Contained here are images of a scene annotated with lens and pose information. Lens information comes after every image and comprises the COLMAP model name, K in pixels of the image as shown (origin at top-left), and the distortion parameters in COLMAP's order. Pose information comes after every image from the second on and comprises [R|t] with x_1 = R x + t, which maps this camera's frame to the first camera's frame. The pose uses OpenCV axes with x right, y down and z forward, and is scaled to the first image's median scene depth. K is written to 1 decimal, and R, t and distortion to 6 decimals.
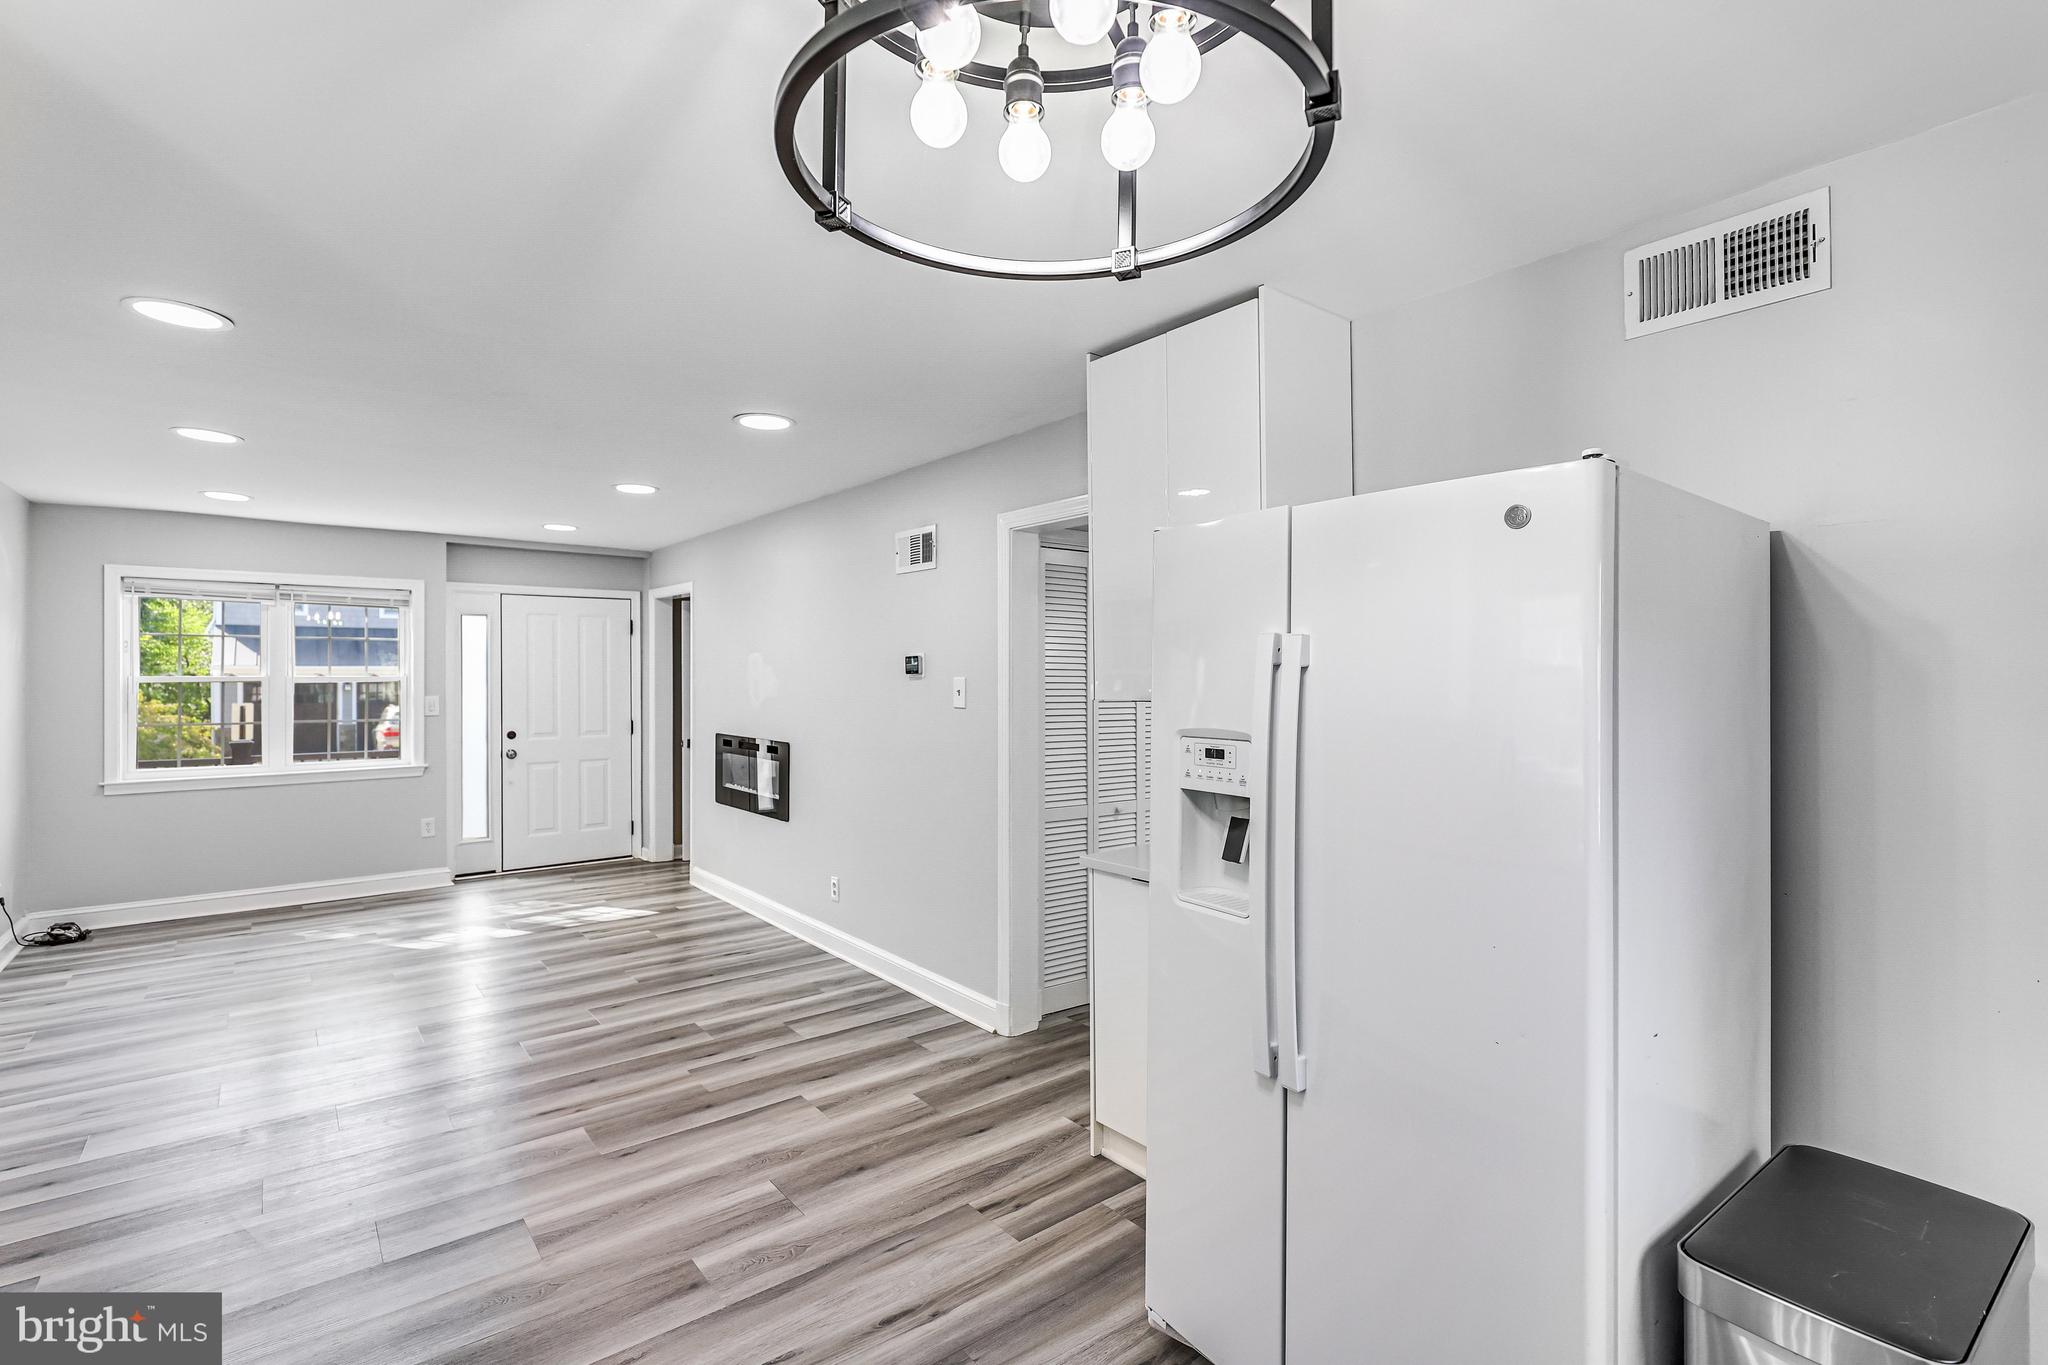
lens RADIAL K [[947.4, 0, 1023.0], [0, 947.4, 675.3], [0, 0, 1]] dist [-0.000267, 0.000249]
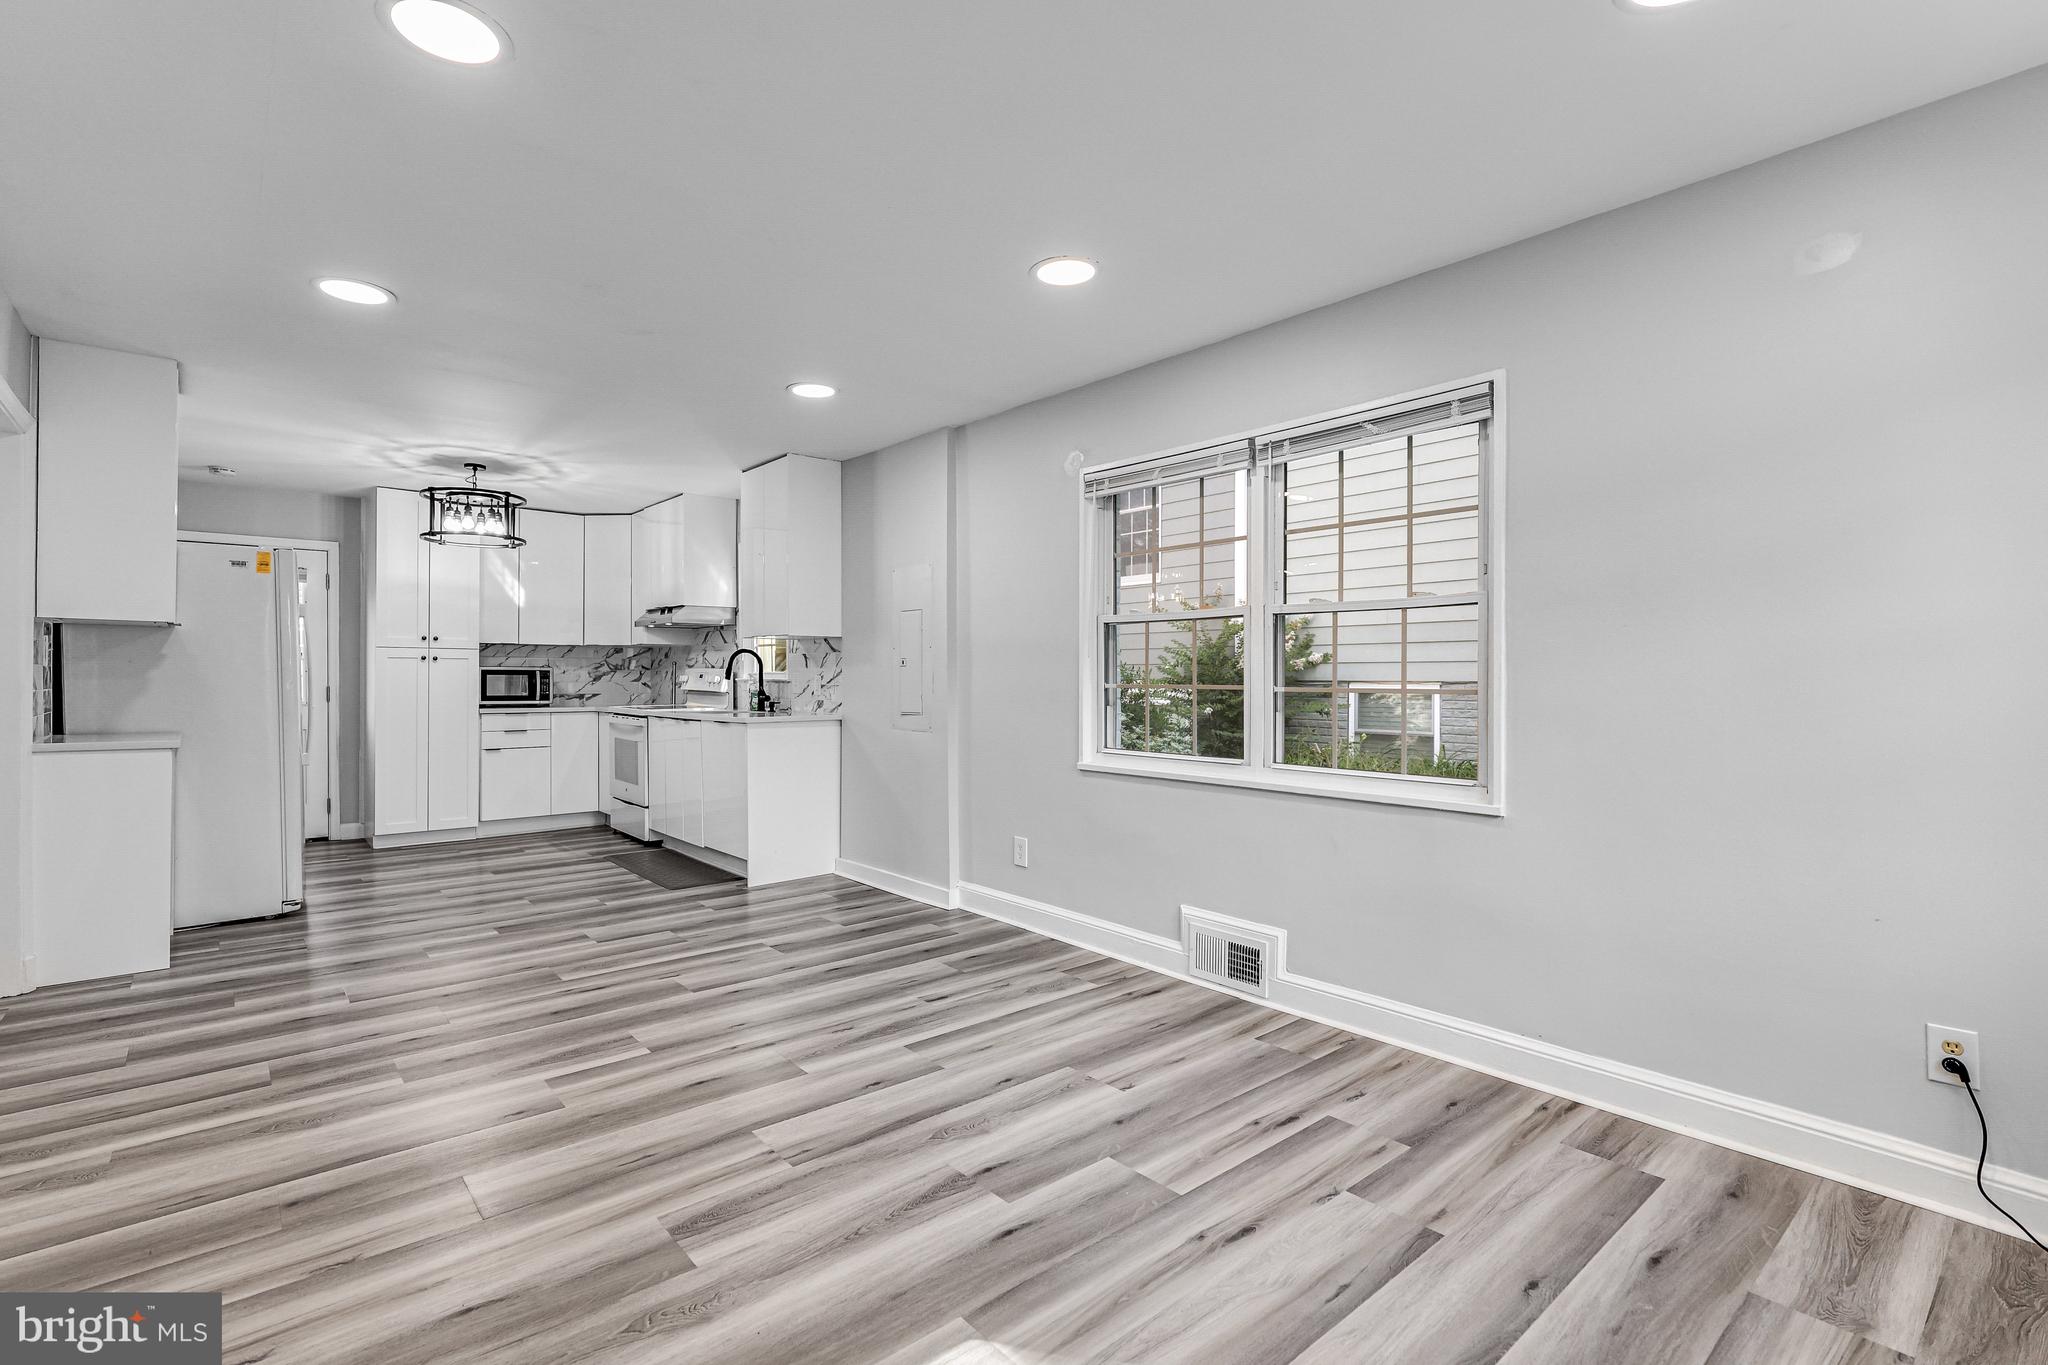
lens RADIAL K [[947.4, 0, 1023.6], [0, 947.4, 678.2], [0, 0, 1]] dist [-0.000267, 0.000249]
pose [[-0.999332, -0.002159, -0.036493, -0.986805], [-0.002097, 0.999996, -0.001755, 0.096925], [0.036496, -0.001677, -0.999332, 2.184680]]
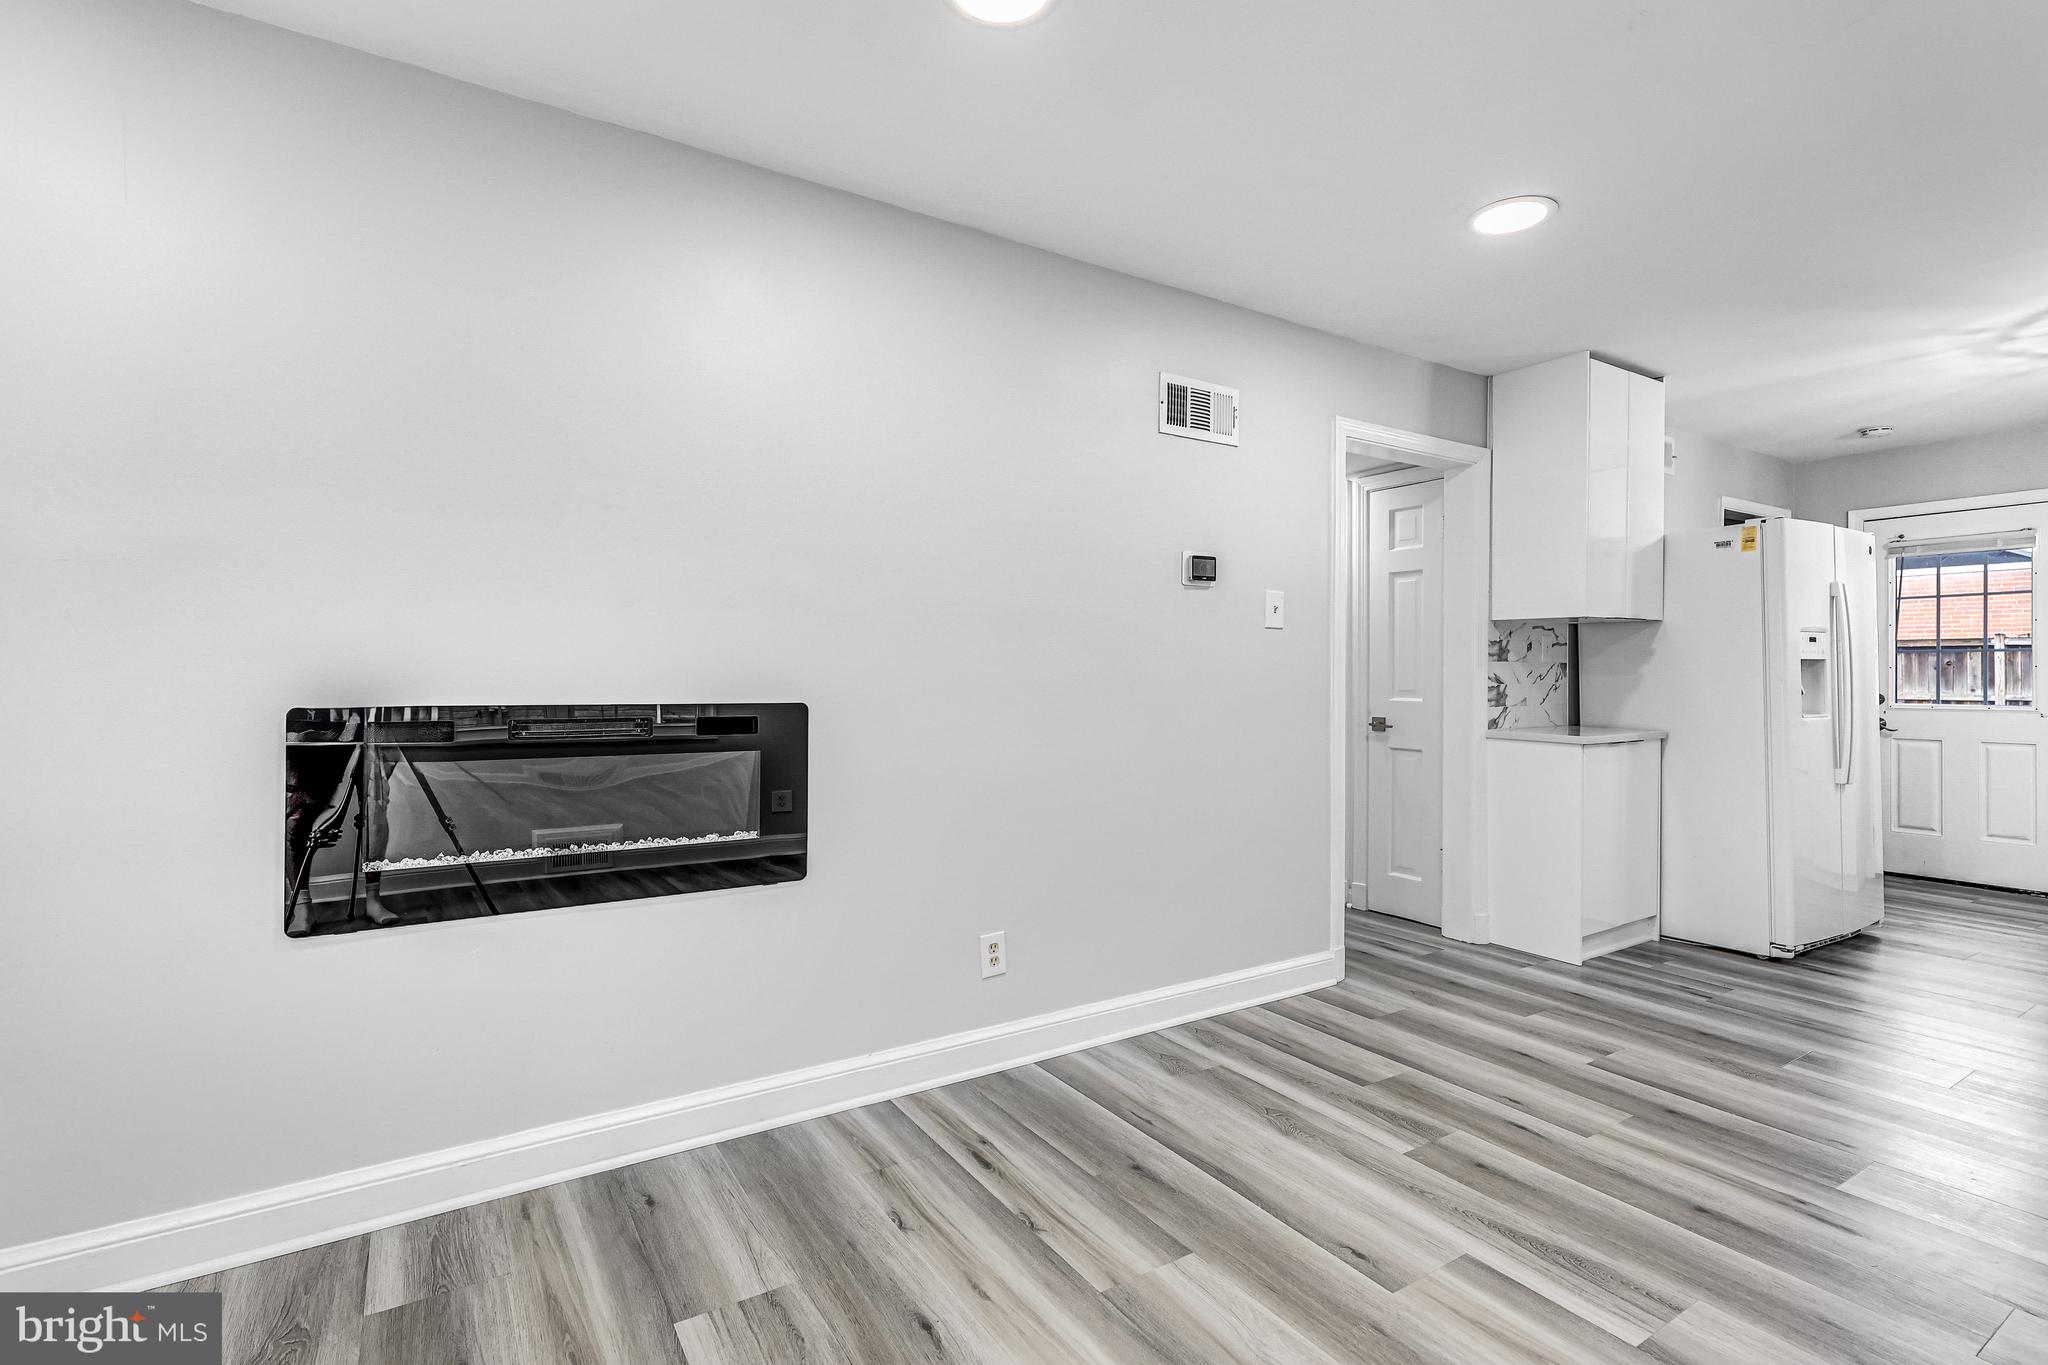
lens RADIAL K [[947.4, 0, 1006.5], [0, 947.4, 673.6], [0, 0, 1]] dist [-0.000267, 0.000249]
pose [[0.119476, 0.000623, 0.992837, -1.214422], [-0.004397, 0.999990, -0.000098, 0.100230], [-0.992827, -0.004354, 0.119478, 1.505625]]
